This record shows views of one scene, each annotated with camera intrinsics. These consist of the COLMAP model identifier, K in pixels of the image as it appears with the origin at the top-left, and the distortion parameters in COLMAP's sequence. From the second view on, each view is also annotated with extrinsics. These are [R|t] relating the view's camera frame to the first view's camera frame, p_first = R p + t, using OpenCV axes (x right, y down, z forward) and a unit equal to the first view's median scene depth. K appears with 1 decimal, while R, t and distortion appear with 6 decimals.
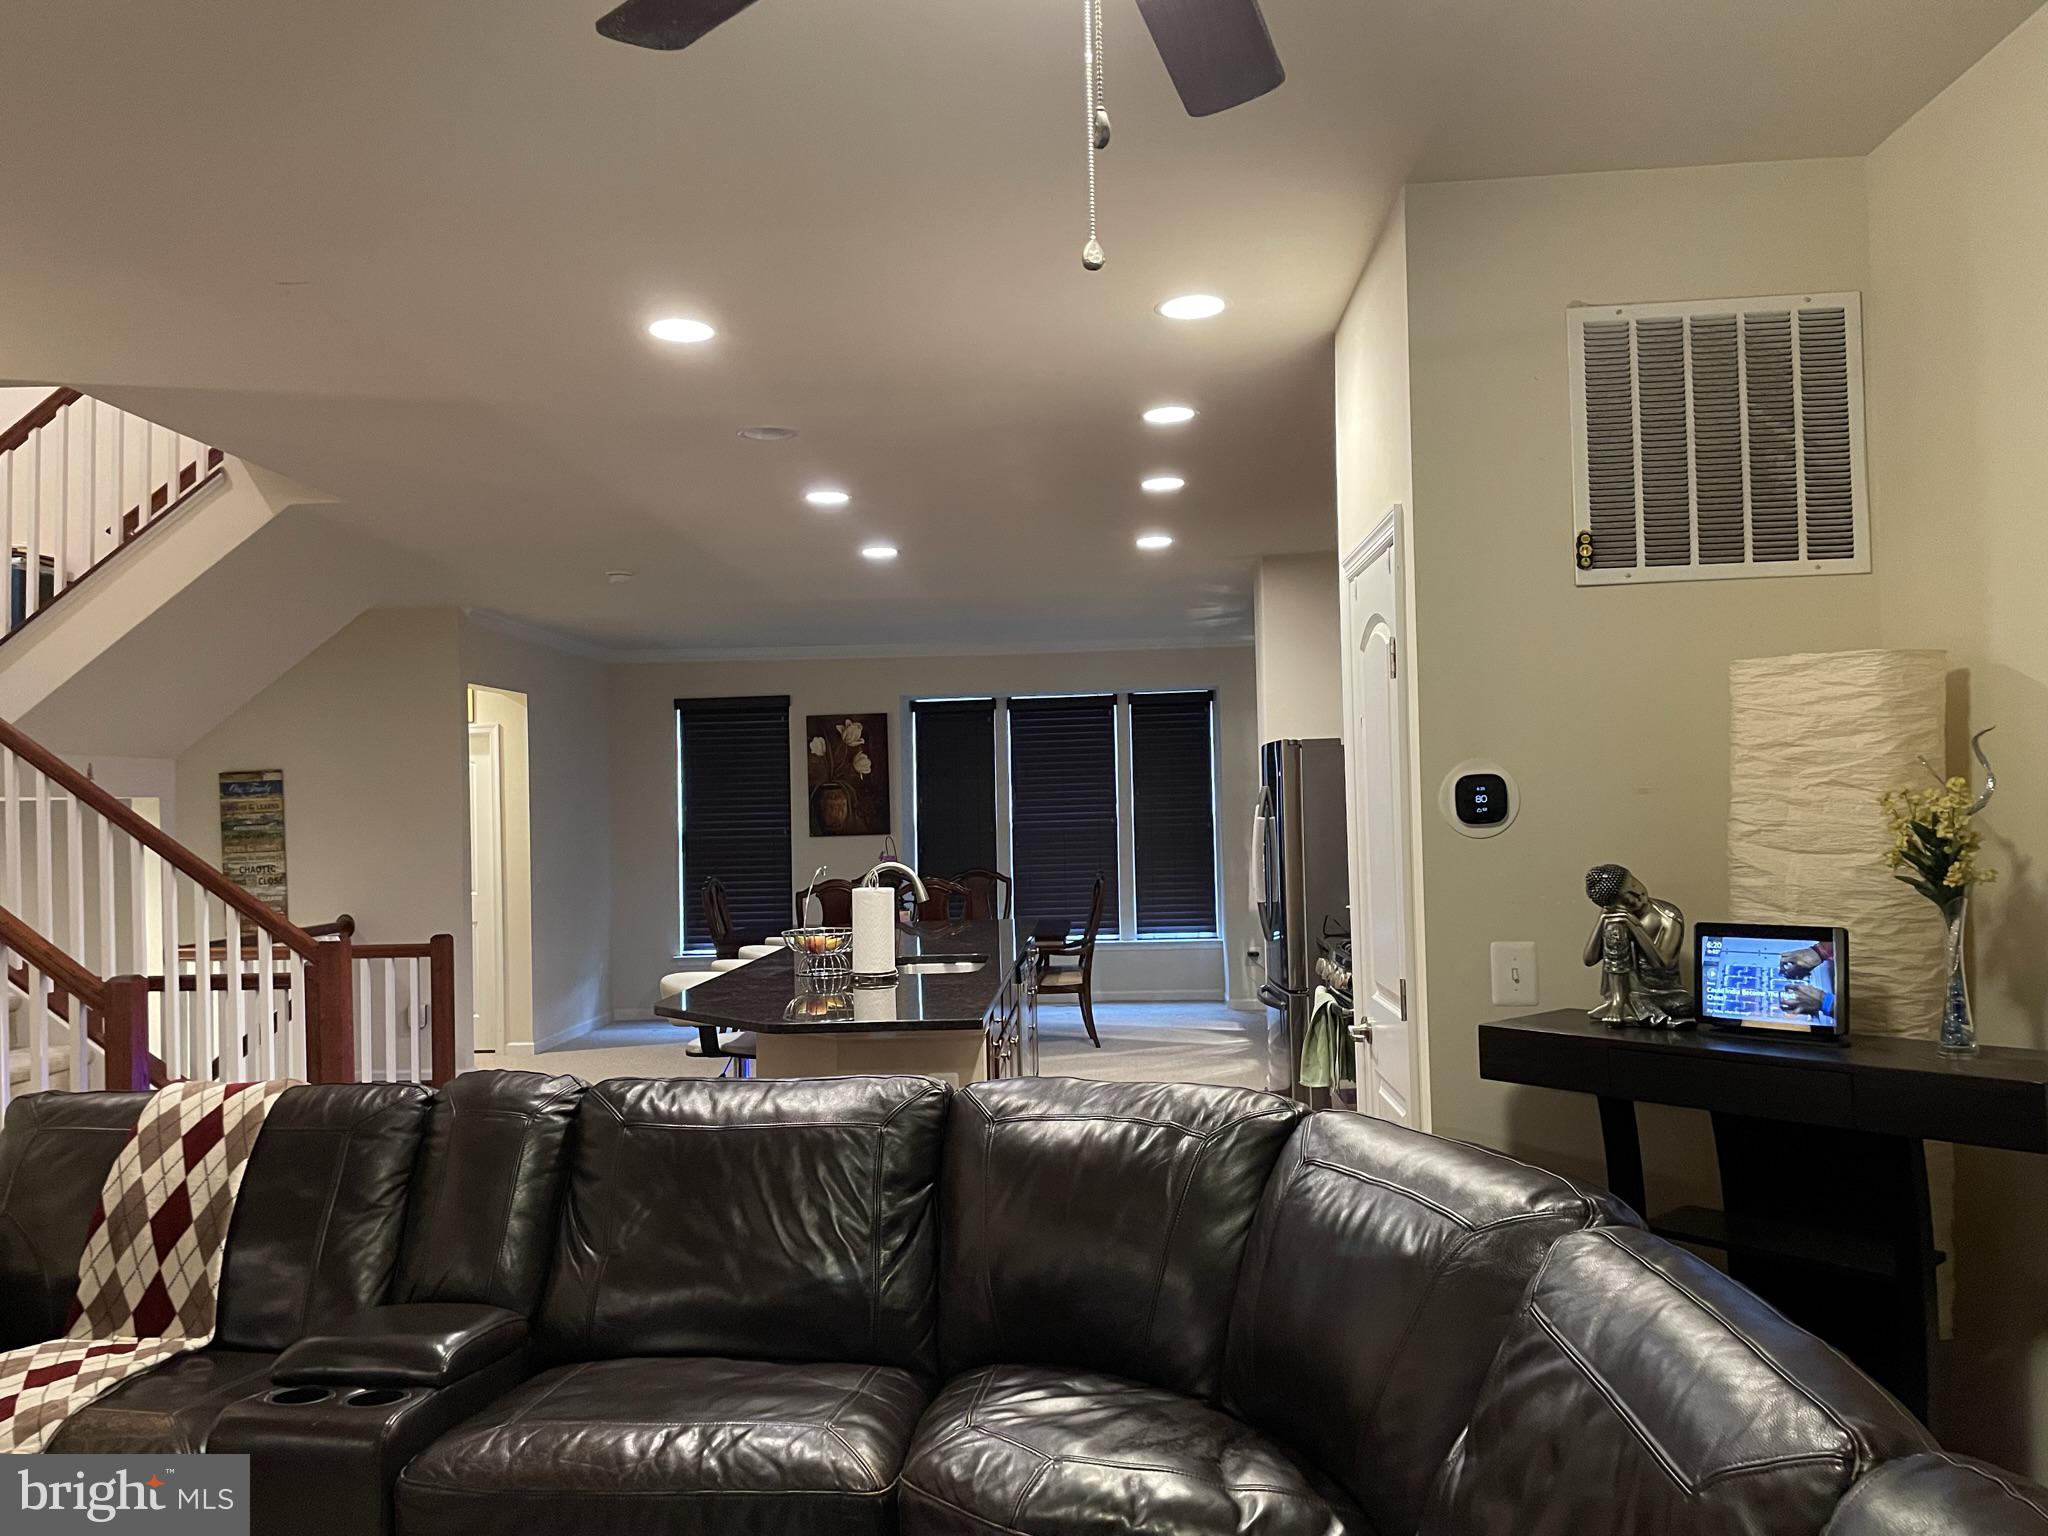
lens RADIAL K [[1545.8, 0, 1018.9], [0, 1545.8, 776.4], [0, 0, 1]] dist [0.091084, -0.119054]
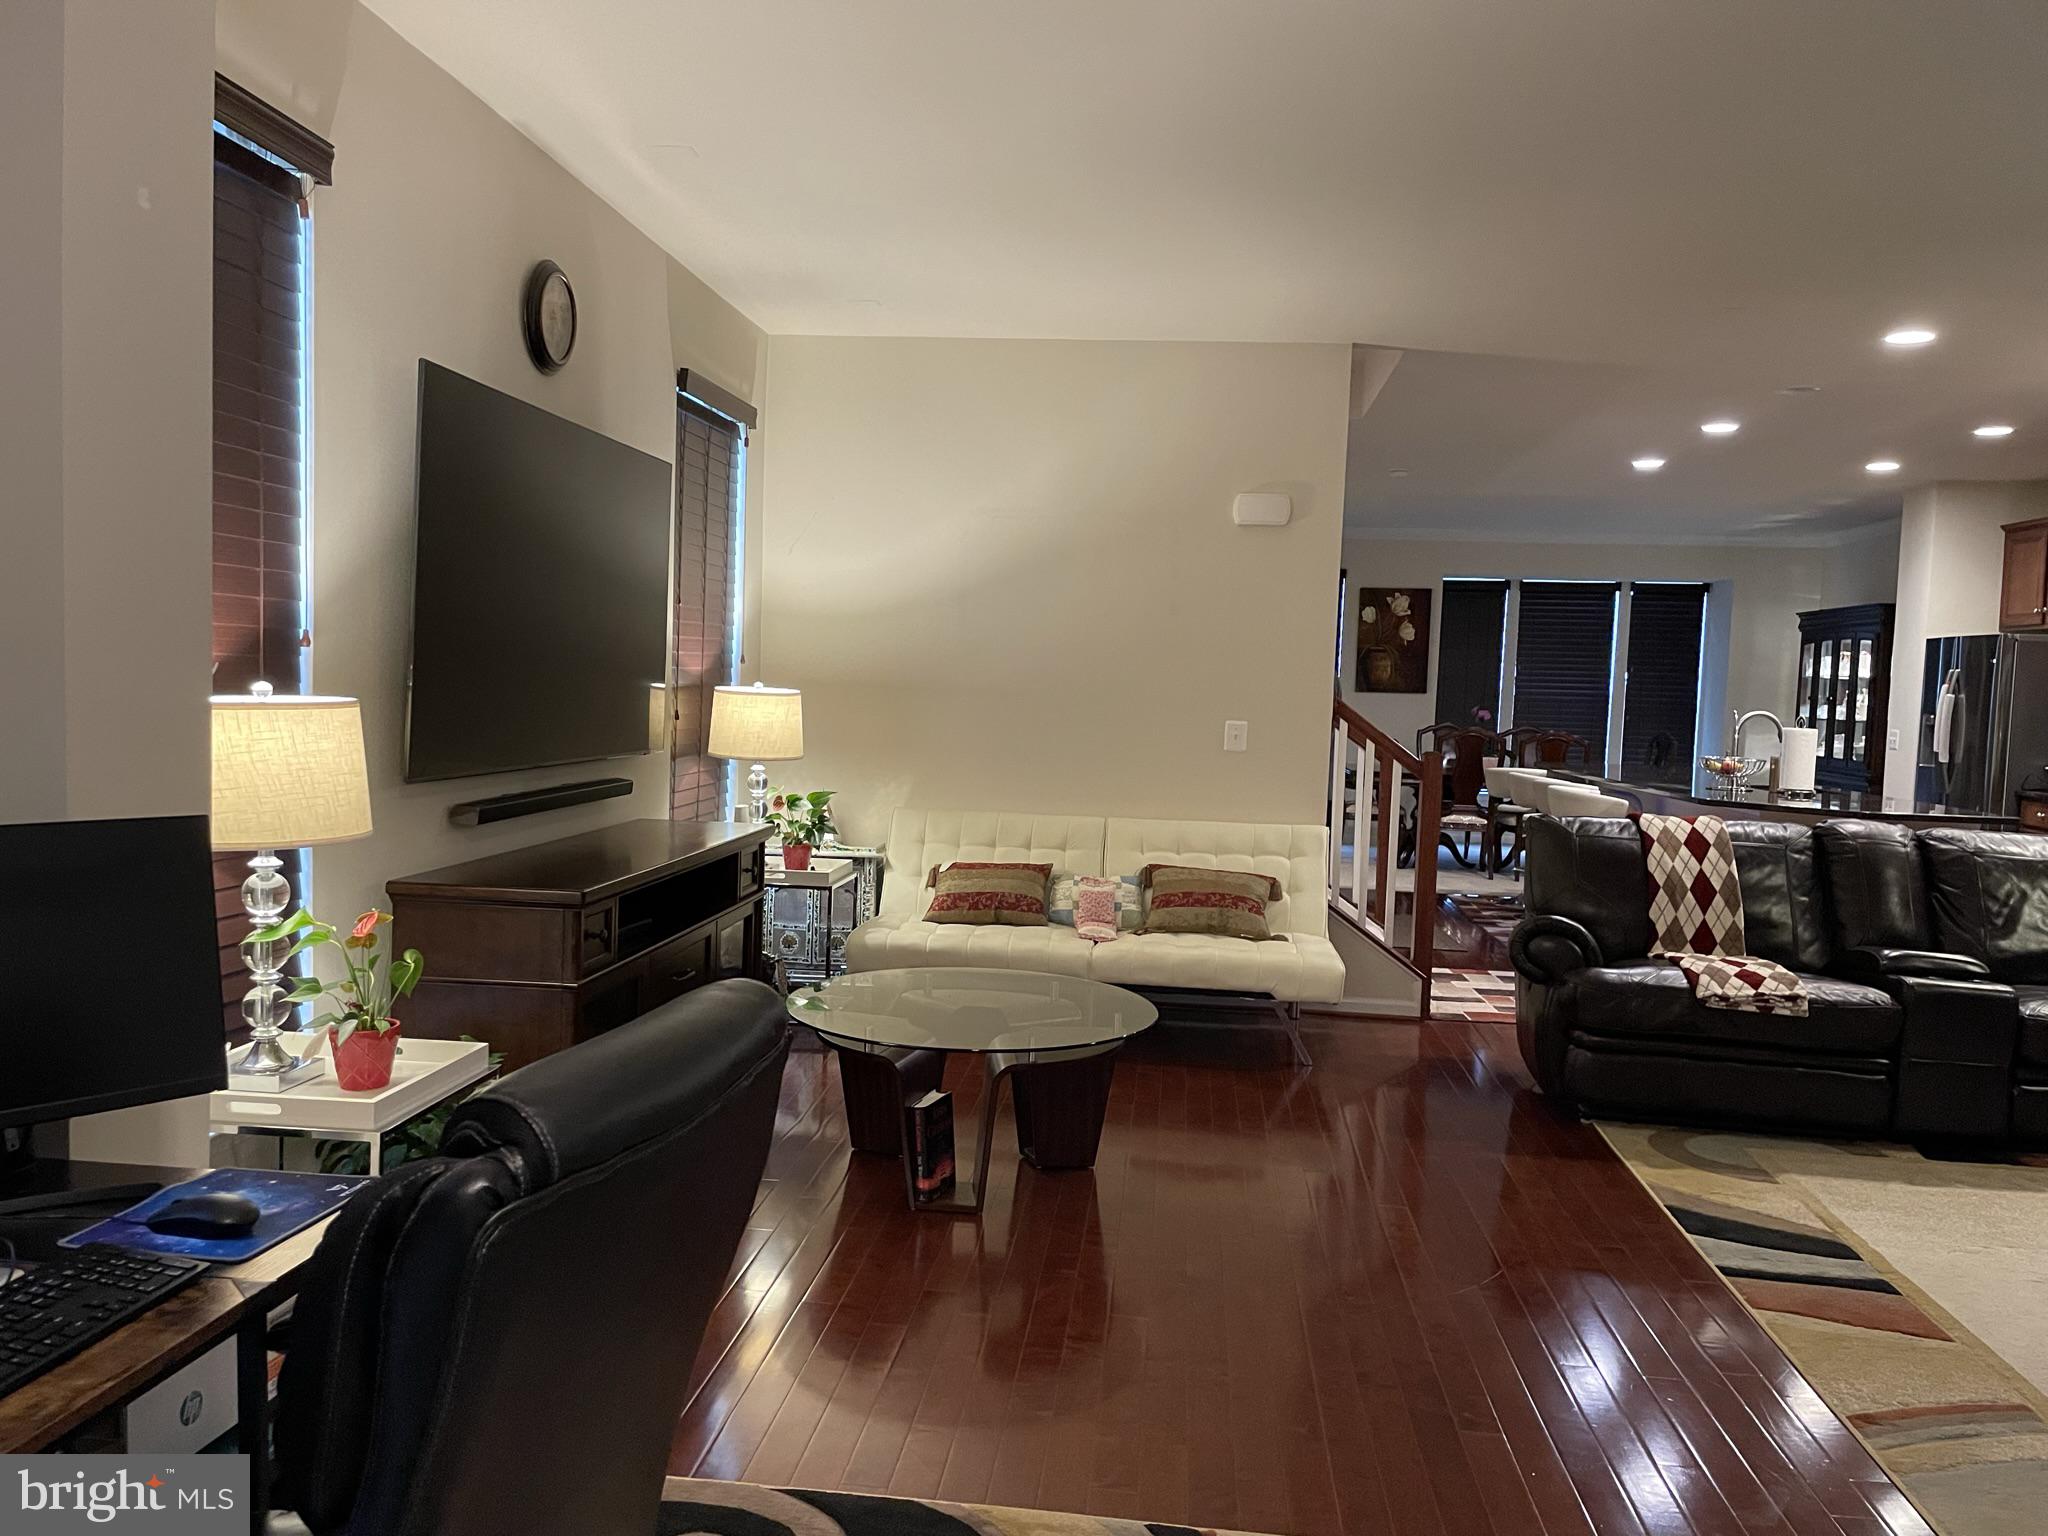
lens RADIAL K [[1545.8, 0, 1021.9], [0, 1545.8, 778.1], [0, 0, 1]] dist [0.091084, -0.119054]
pose [[0.997092, 0.061931, -0.044420, -1.173609], [-0.057881, 0.994500, 0.087289, 0.057251], [0.049582, -0.084464, 0.995192, -0.679793]]
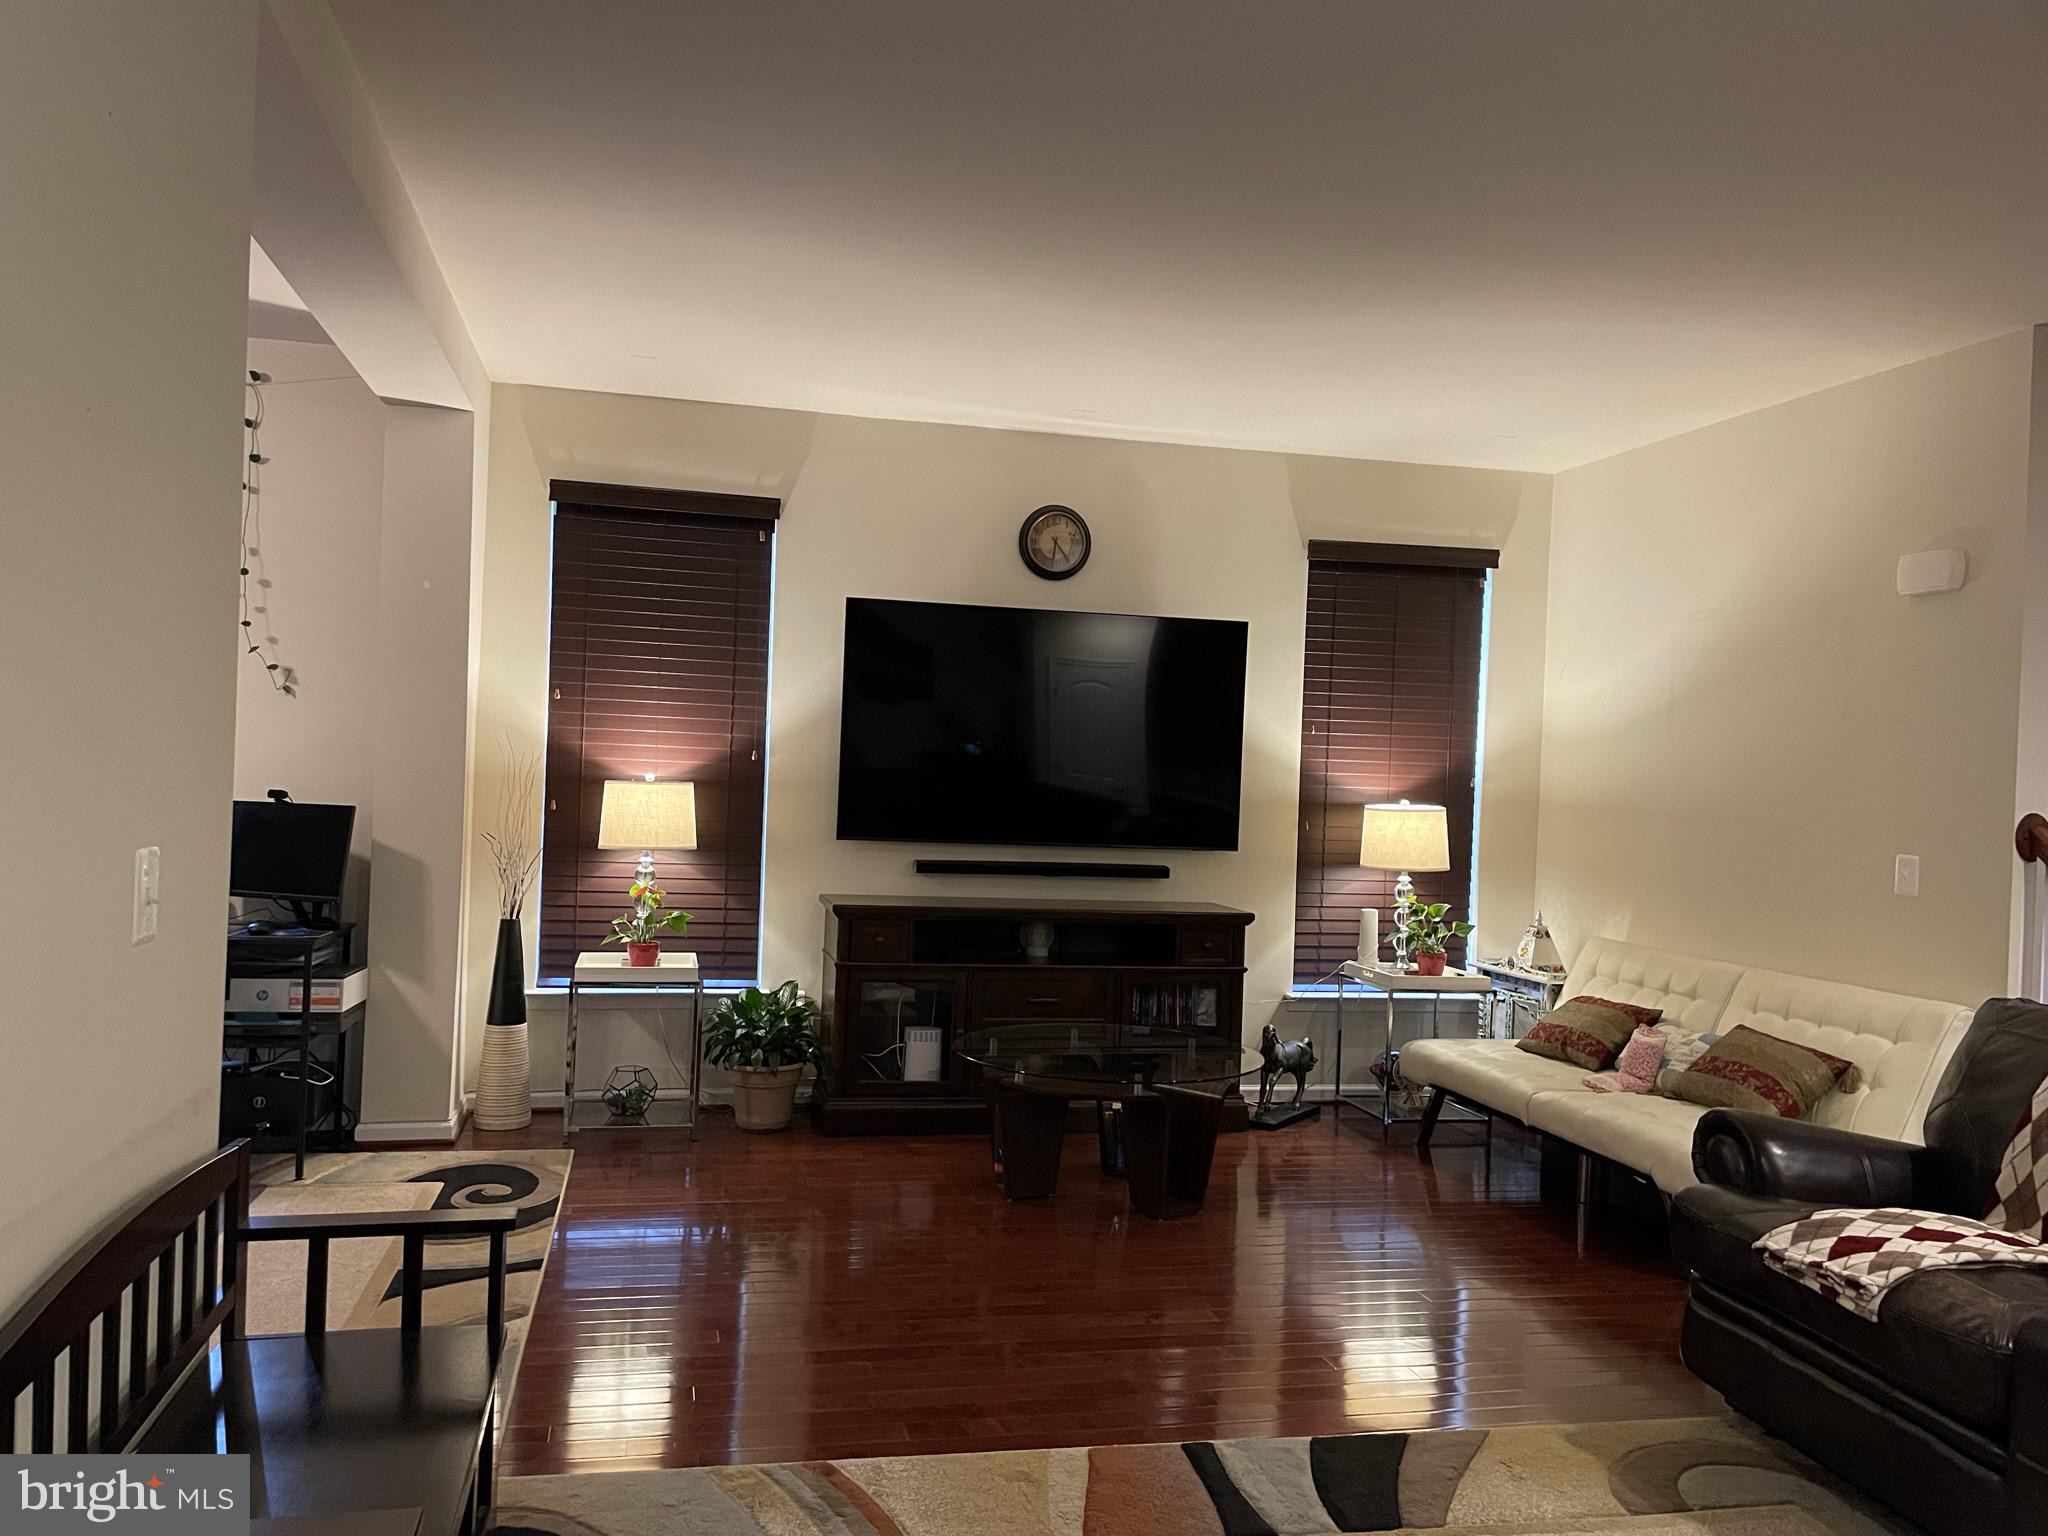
lens RADIAL K [[1545.8, 0, 990.3], [0, 1545.8, 779.3], [0, 0, 1]] dist [0.091084, -0.119054]
pose [[0.268745, 0.039597, -0.962397, 0.206745], [-0.025074, 0.999104, 0.034105, 0.040406], [0.962885, 0.014966, 0.269497, 0.069036]]
